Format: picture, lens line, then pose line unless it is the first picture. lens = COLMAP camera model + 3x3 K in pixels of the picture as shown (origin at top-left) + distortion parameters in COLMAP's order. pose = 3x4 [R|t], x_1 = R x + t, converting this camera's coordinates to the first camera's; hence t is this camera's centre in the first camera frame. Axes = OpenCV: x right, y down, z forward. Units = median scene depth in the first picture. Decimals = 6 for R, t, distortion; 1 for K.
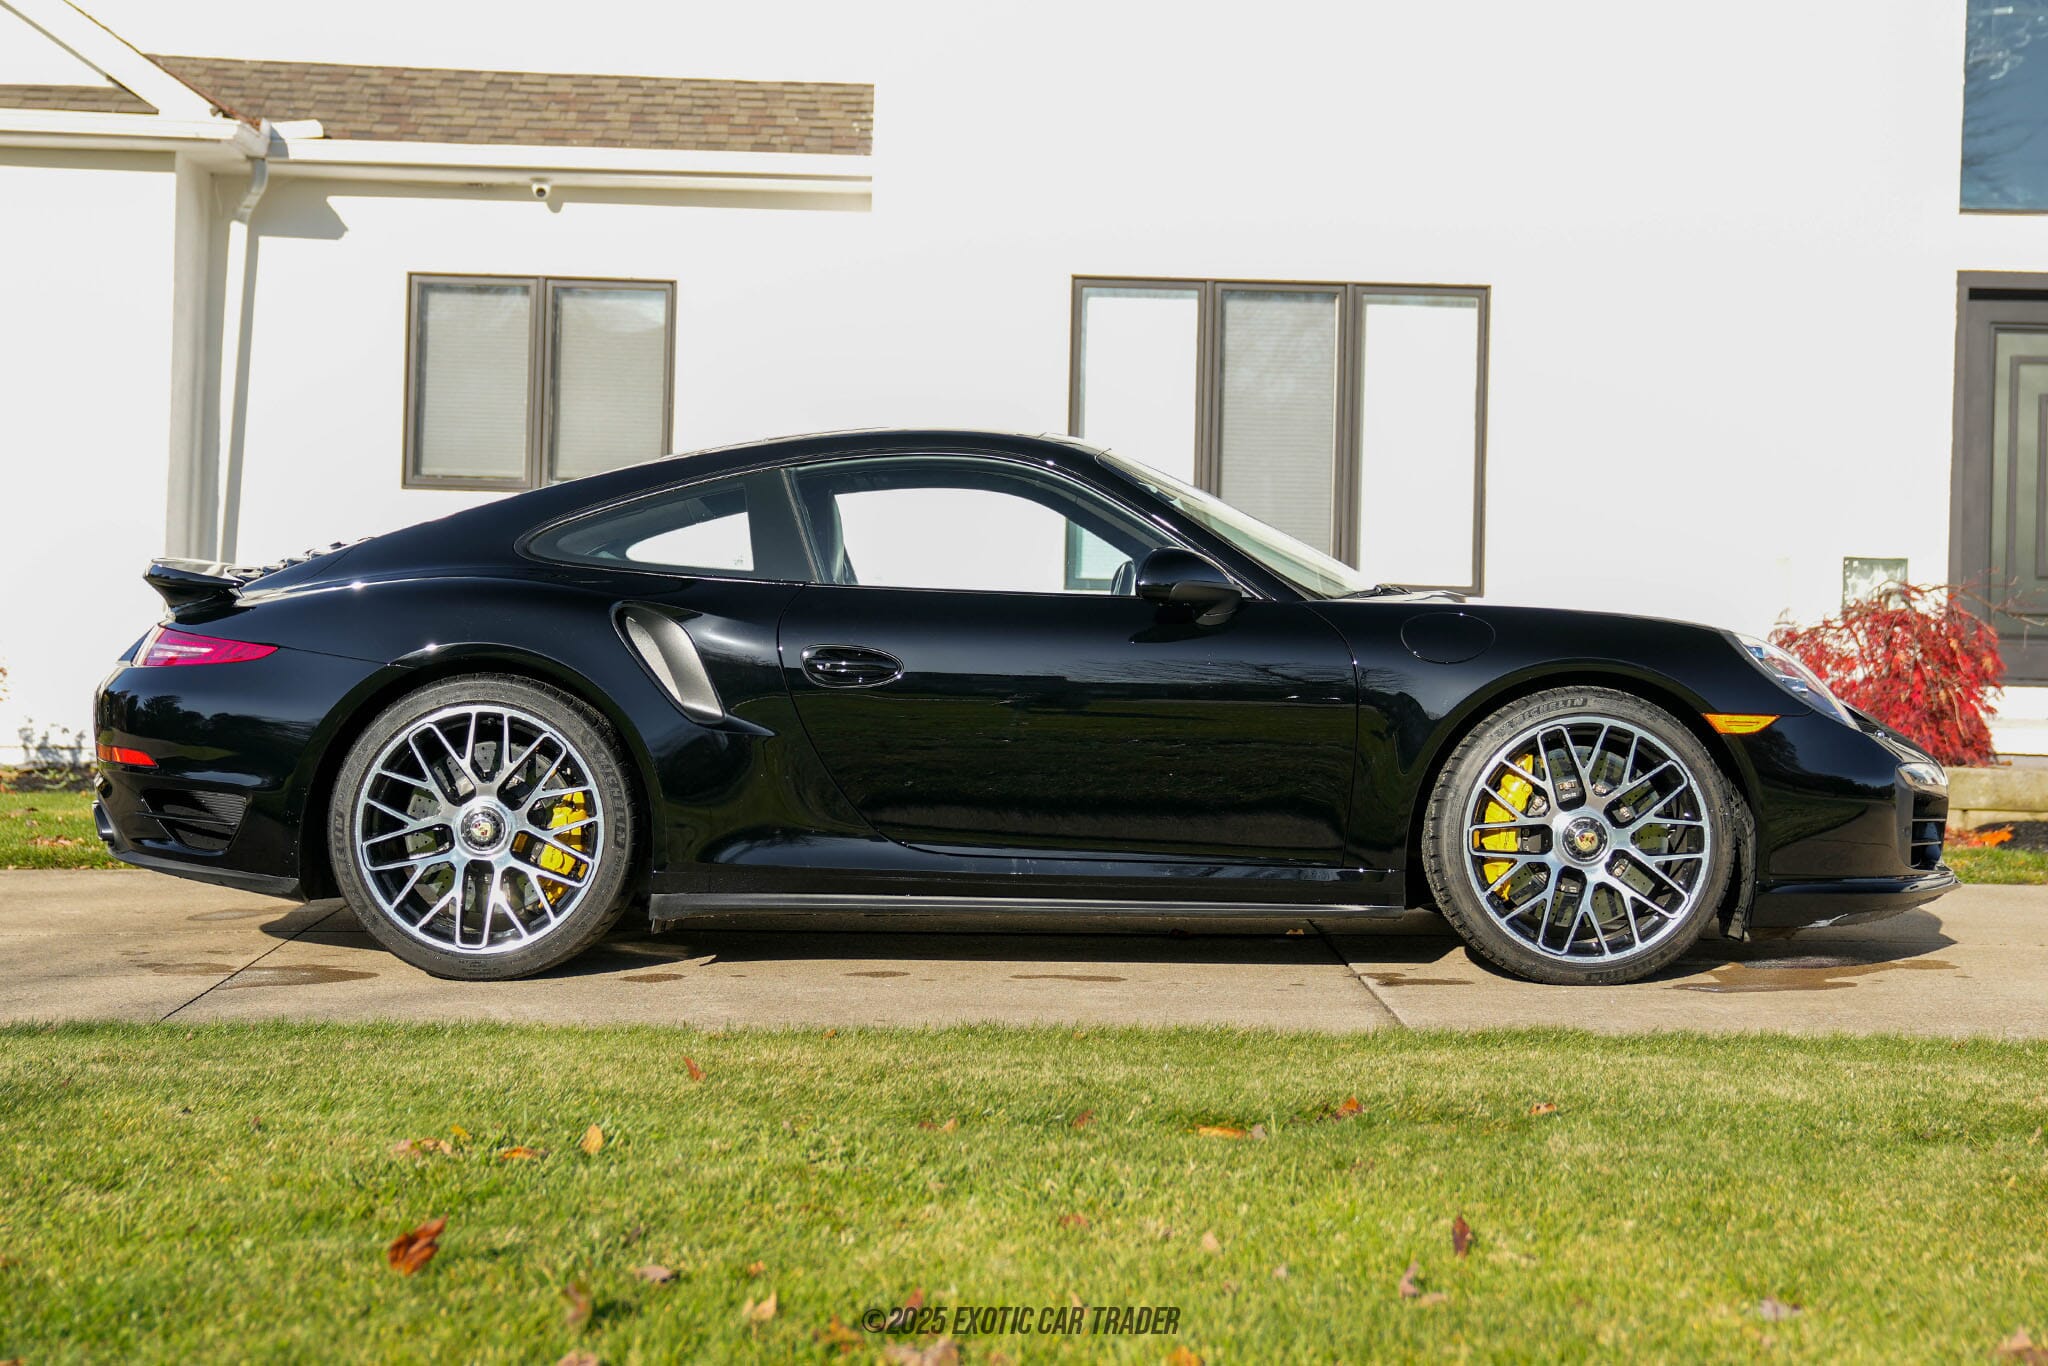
lens RADIAL K [[2593.4, 0, 981.7], [0, 2593.4, 640.5], [0, 0, 1]] dist [-0.013068, 0.000000]
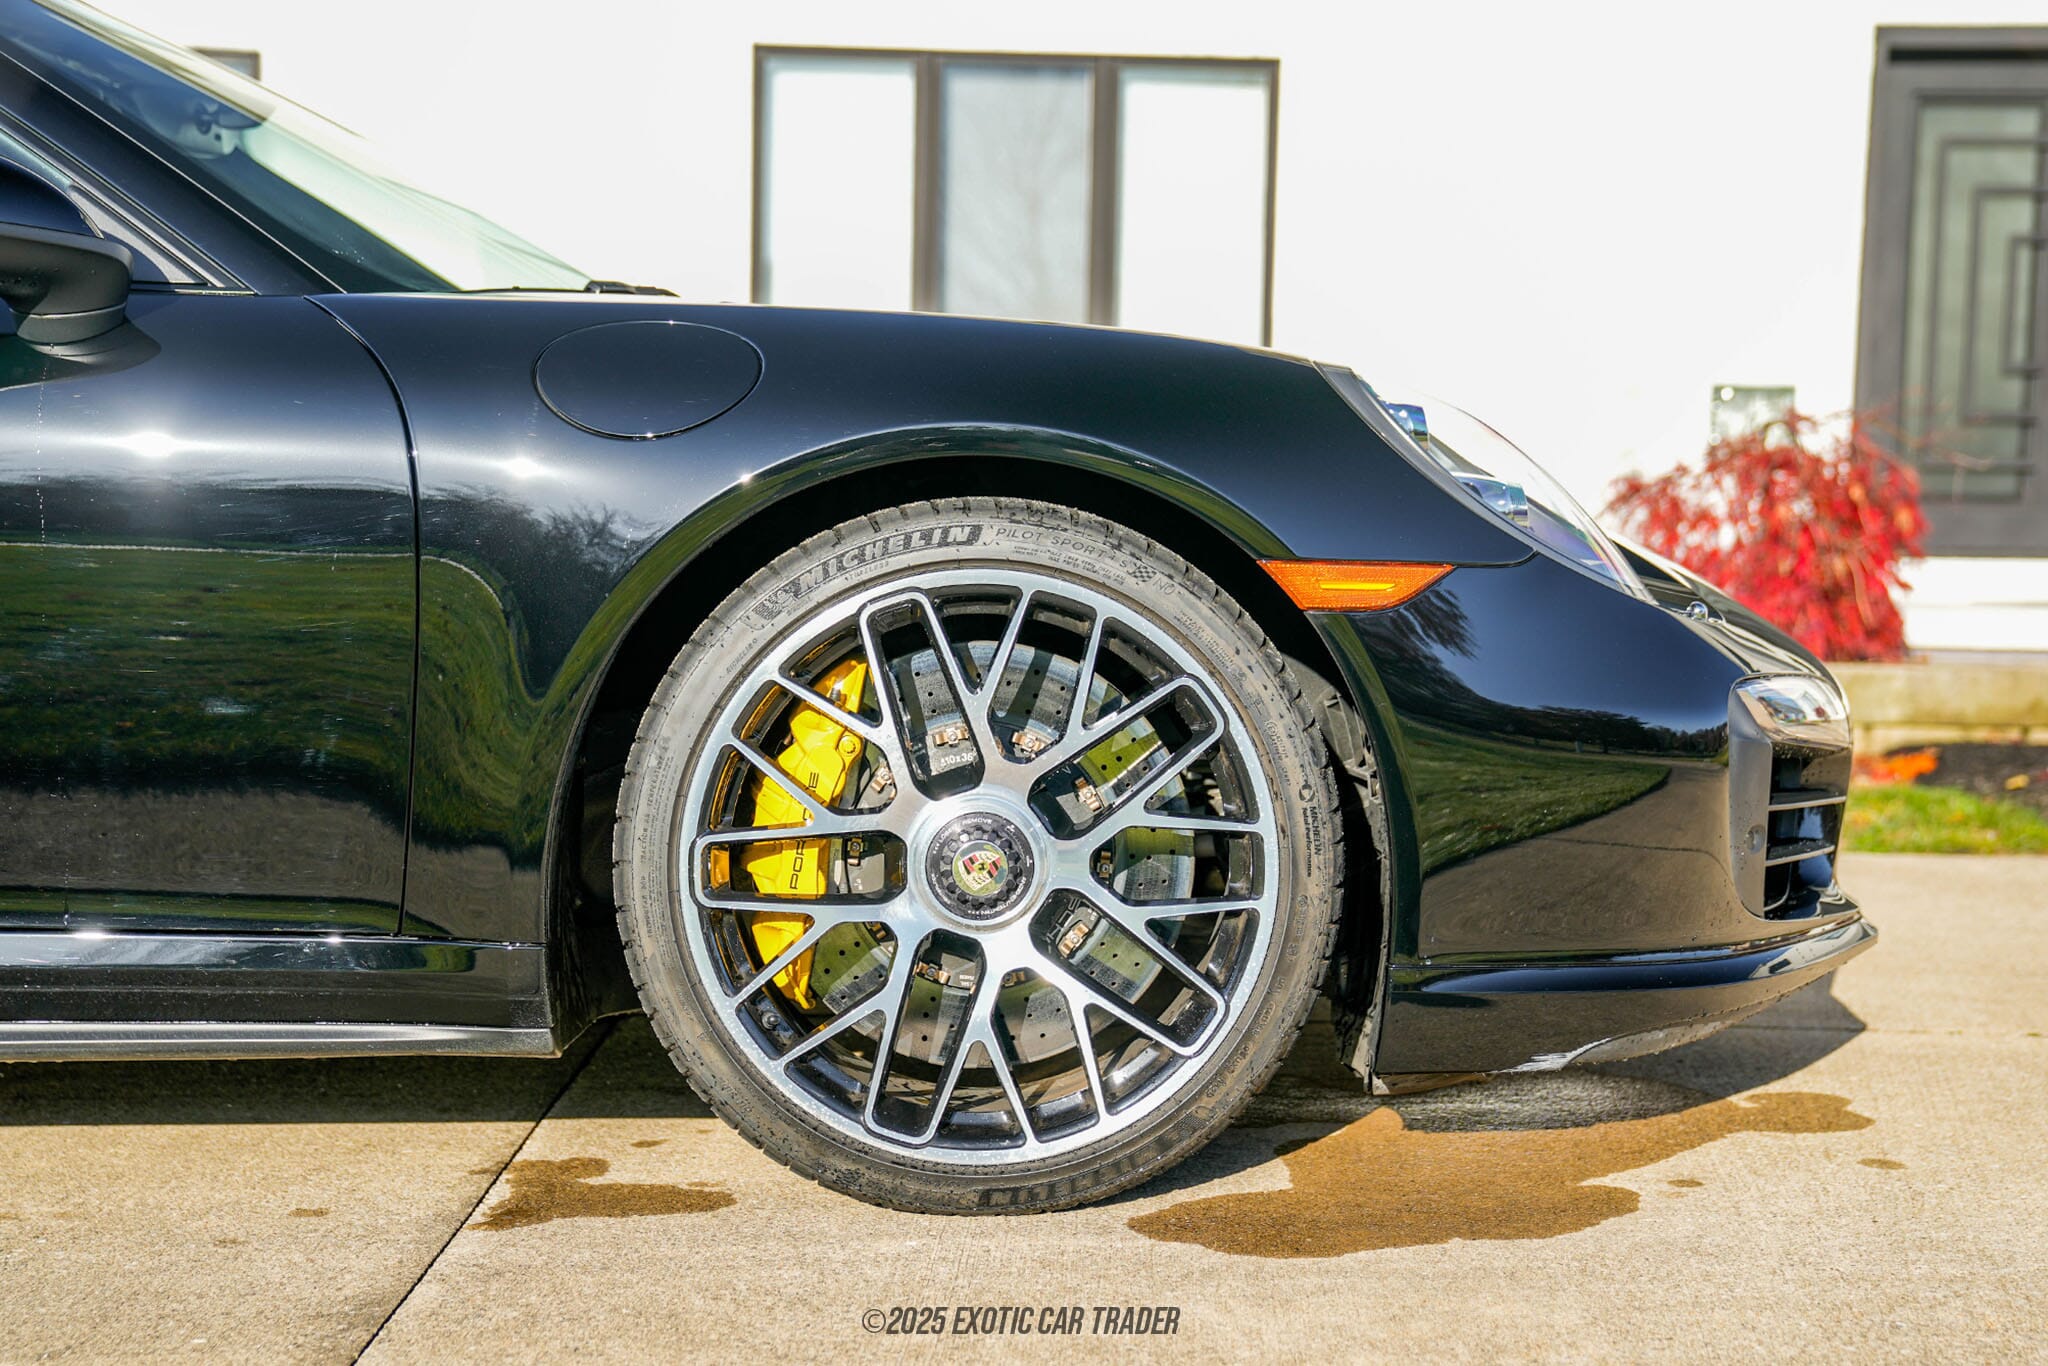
lens RADIAL K [[2465.0, 0, 1023.2], [0, 2465.0, 688.8], [0, 0, 1]] dist [0.034069, 0.000000]
pose [[0.999299, -0.005313, 0.037056, 0.222711], [0.003066, 0.998168, 0.060428, 0.024304], [-0.037309, -0.060272, 0.997485, 0.601201]]
